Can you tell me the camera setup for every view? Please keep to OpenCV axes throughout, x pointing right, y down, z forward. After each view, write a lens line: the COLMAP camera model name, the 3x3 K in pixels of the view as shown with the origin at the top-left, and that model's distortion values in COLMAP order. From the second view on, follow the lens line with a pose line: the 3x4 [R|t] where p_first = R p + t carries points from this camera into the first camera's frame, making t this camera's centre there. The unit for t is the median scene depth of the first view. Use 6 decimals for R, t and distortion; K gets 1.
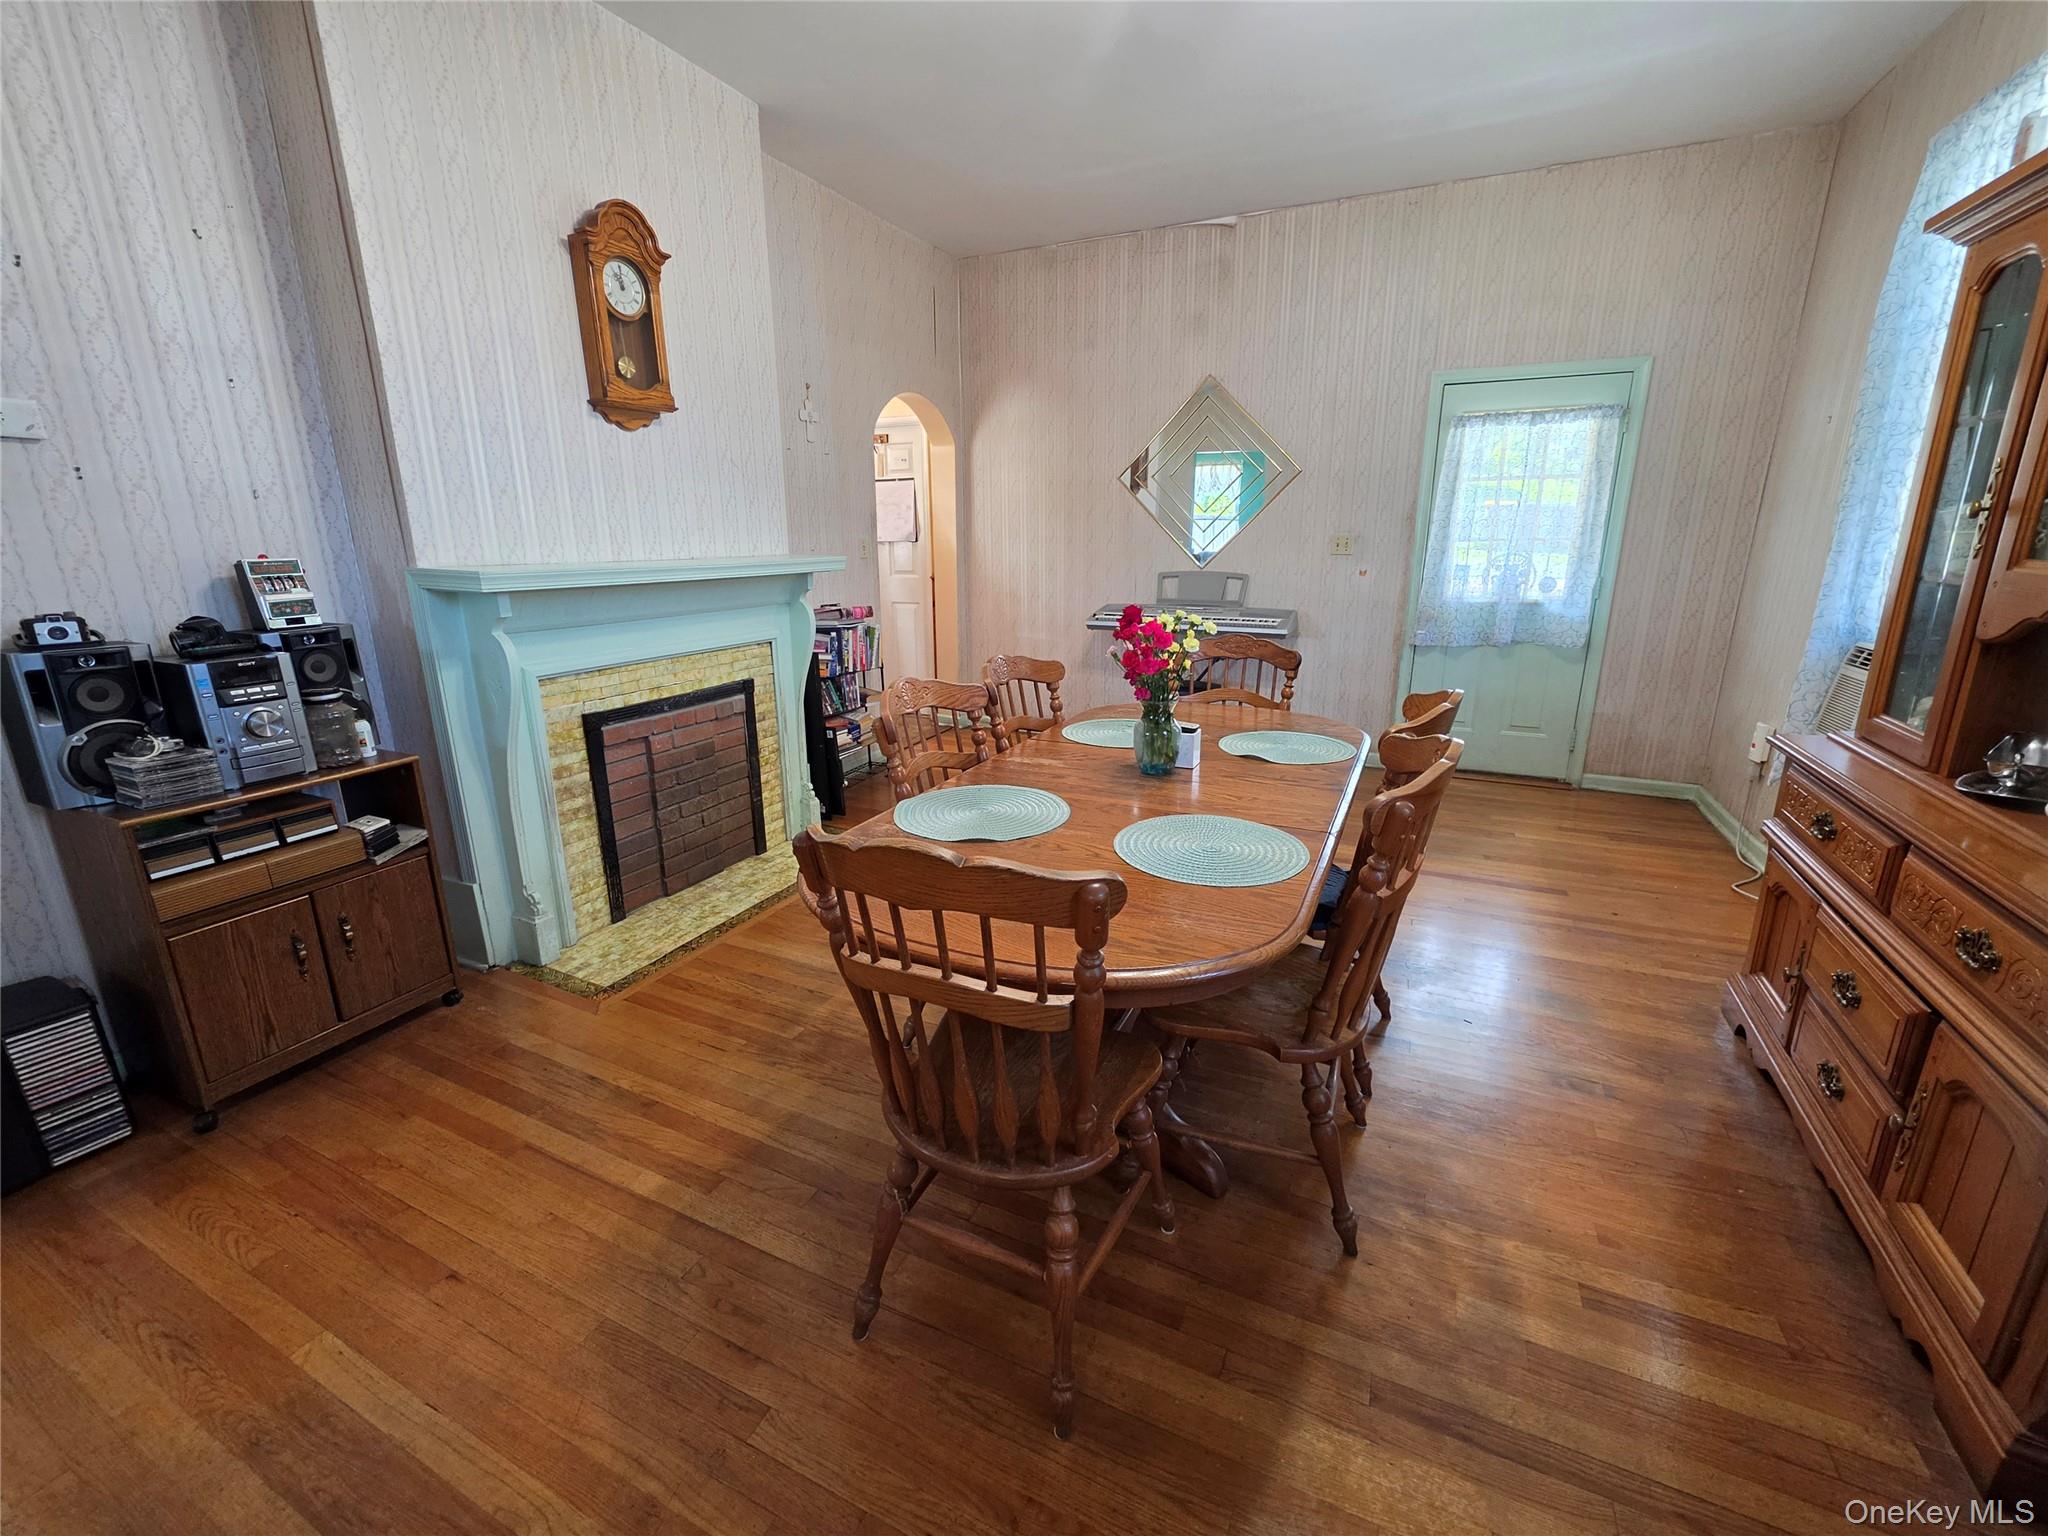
lens RADIAL K [[825.9, 0, 1023.7], [0, 825.9, 763.3], [0, 0, 1]] dist [-0.001825, 0.000065]
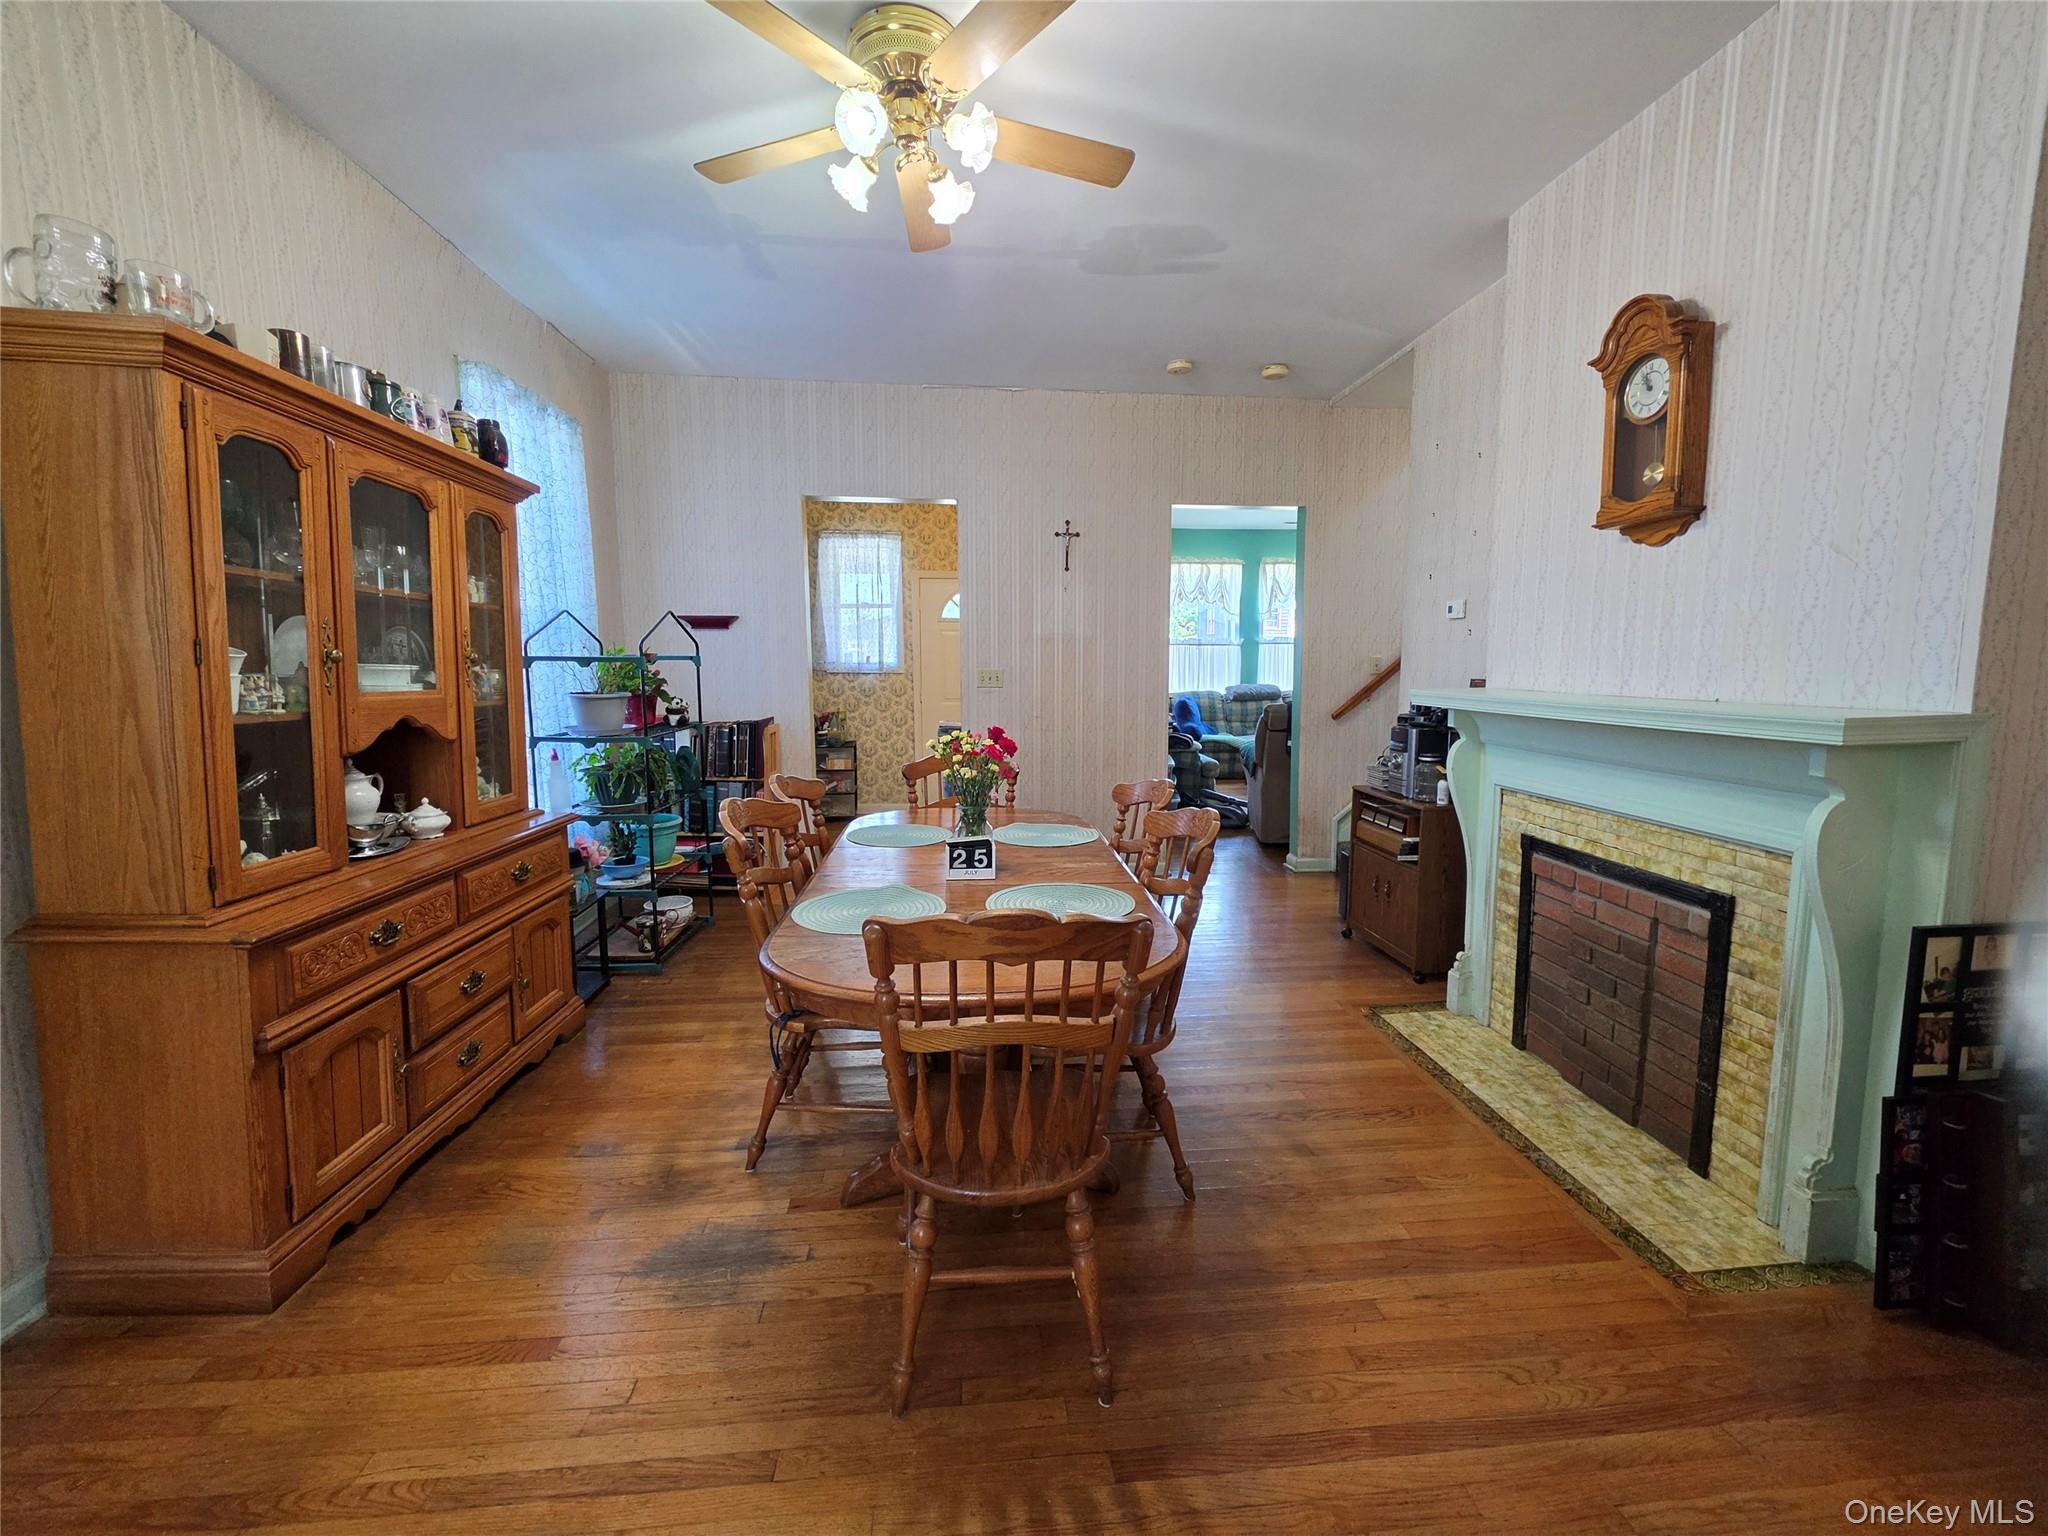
lens RADIAL K [[825.7, 0, 1038.0], [0, 825.7, 764.4], [0, 0, 1]] dist [-0.003140, -0.000229]
pose [[-0.855916, 0.070488, -0.512289, 0.472478], [-0.133342, 0.927080, 0.350345, -0.385300], [0.499628, 0.368175, -0.784104, 1.347706]]
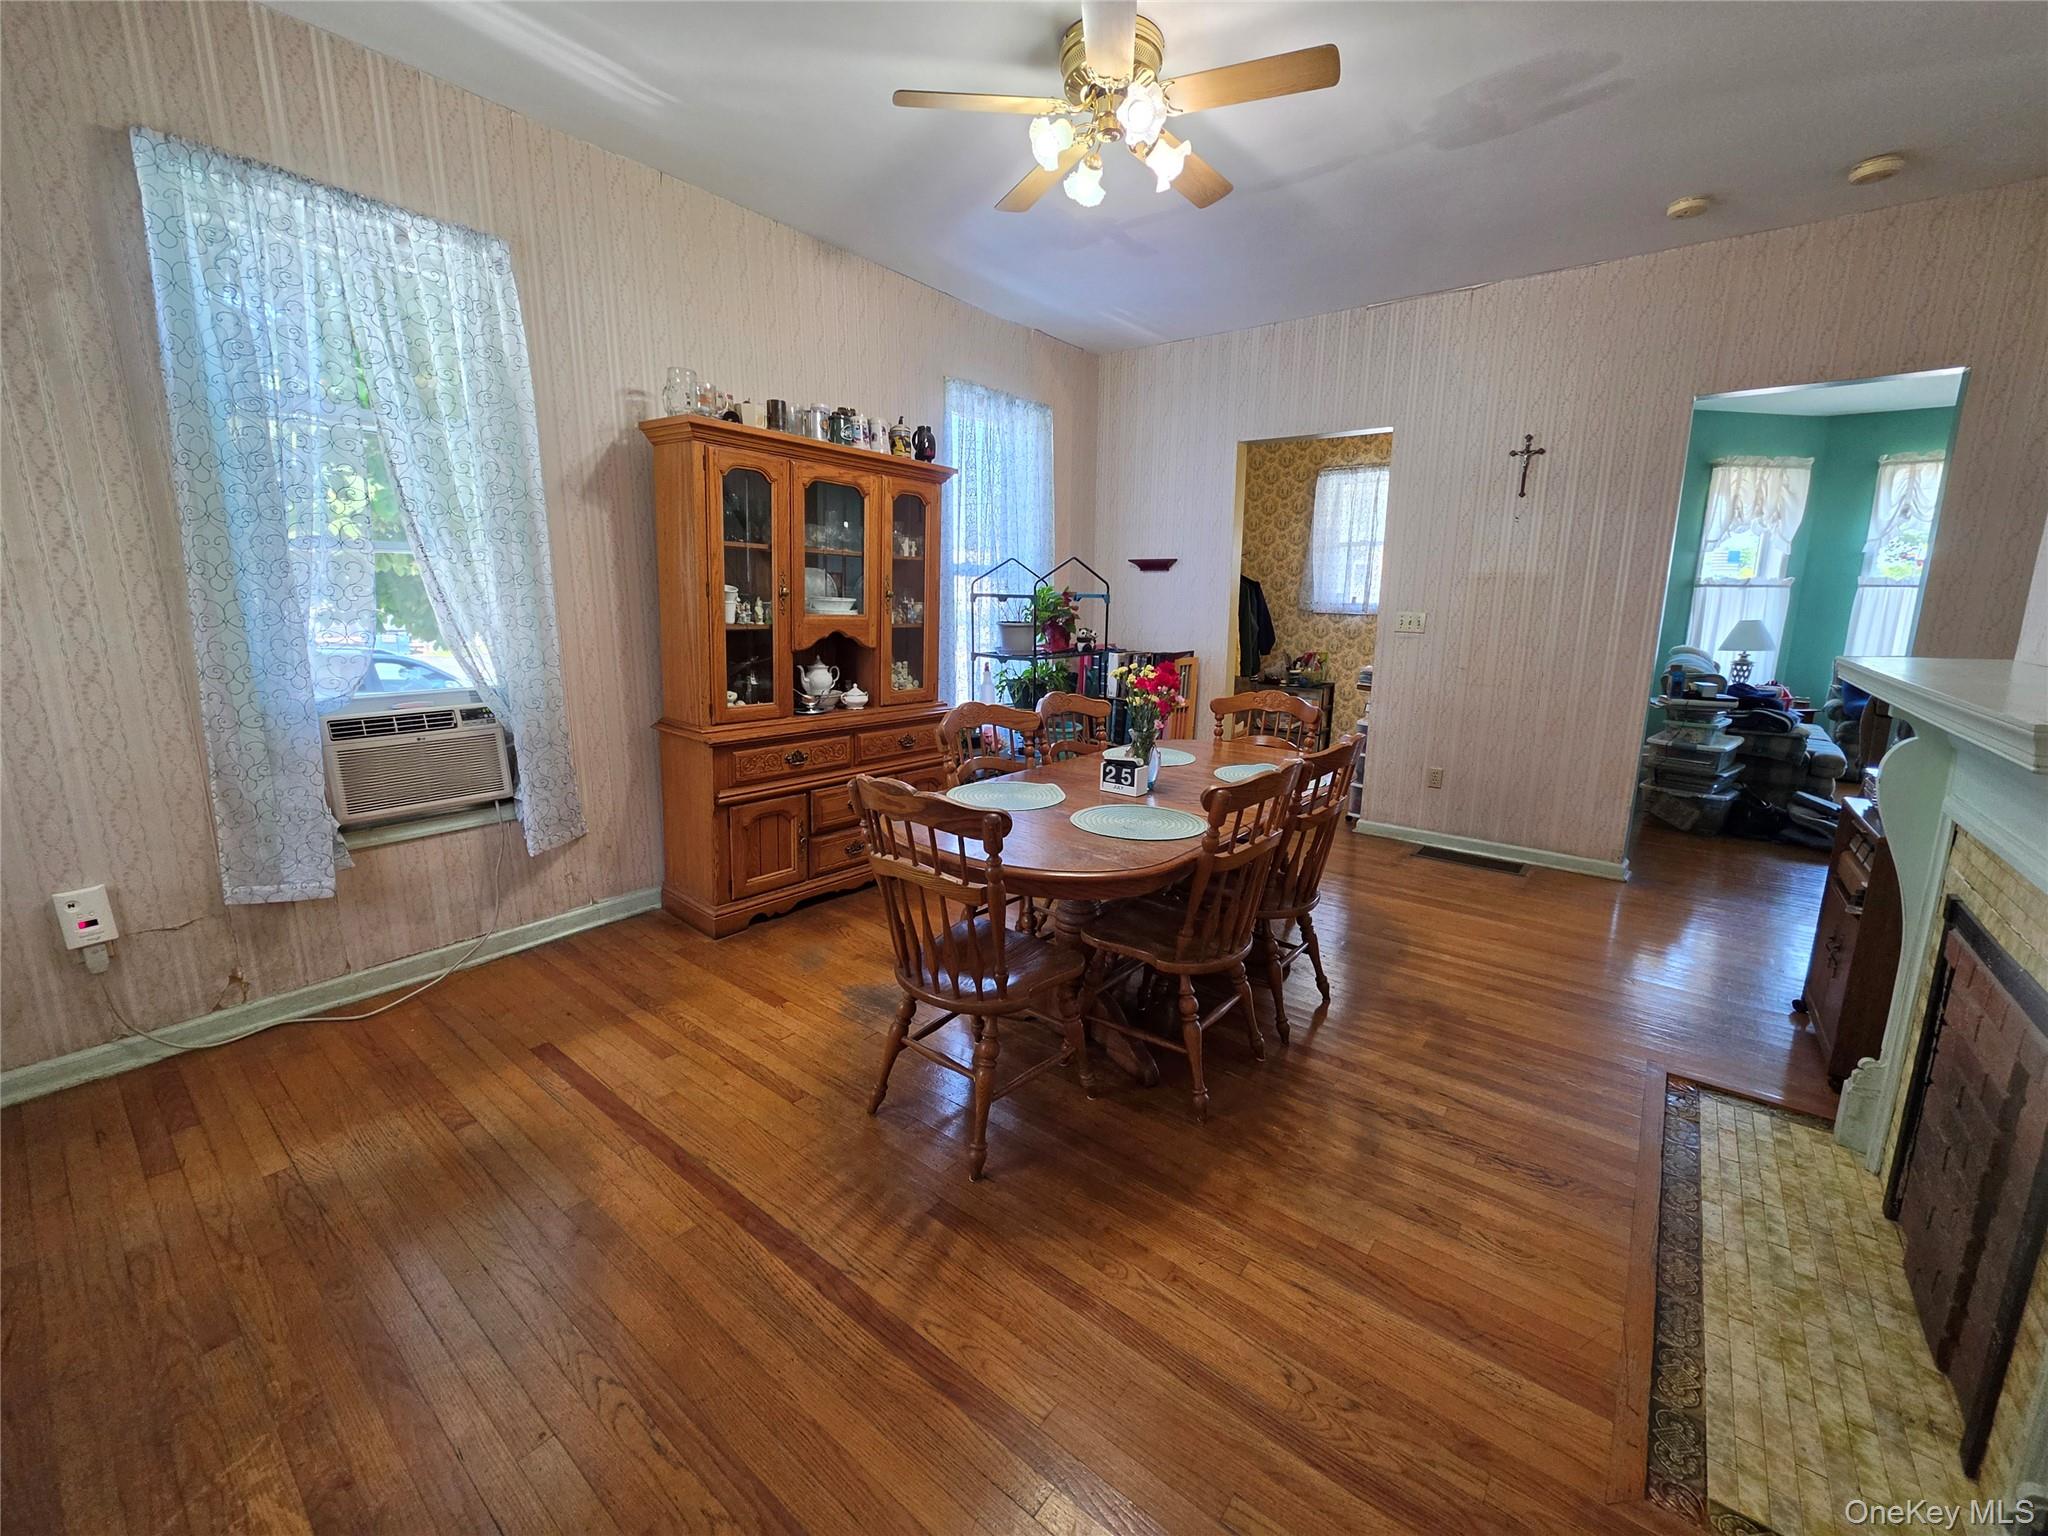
lens RADIAL K [[823.5, 0, 1024.0], [0, 823.5, 768.0], [0, 0, 1]] dist [-0.001993, -0.000006]
pose [[-0.974818, -0.052990, 0.216614, 0.042681], [0.051953, 0.890665, 0.451683, -0.435648], [-0.216865, 0.451562, -0.865483, 1.526151]]
